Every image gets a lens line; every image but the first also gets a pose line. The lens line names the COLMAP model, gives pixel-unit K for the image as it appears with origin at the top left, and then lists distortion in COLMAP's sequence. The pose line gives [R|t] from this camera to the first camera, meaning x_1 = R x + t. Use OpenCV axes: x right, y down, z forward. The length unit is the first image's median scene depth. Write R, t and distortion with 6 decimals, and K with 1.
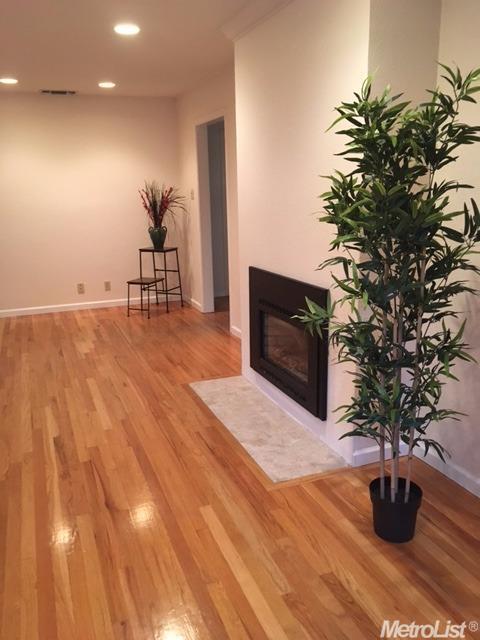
lens RADIAL K [[534.9, 0, 240.0], [0, 534.9, 320.0], [0, 0, 1]] dist [0.028133, -0.005178]
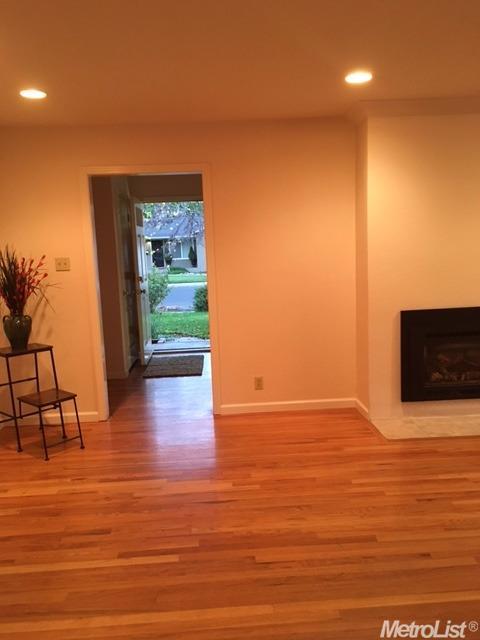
lens RADIAL K [[537.4, 0, 247.2], [0, 537.4, 319.1], [0, 0, 1]] dist [0.060786, -0.005044]
pose [[0.325560, -0.109910, 0.939112, -1.139539], [0.262285, 0.964740, 0.021984, -0.190287], [-0.908415, 0.239158, 0.342908, 0.897317]]
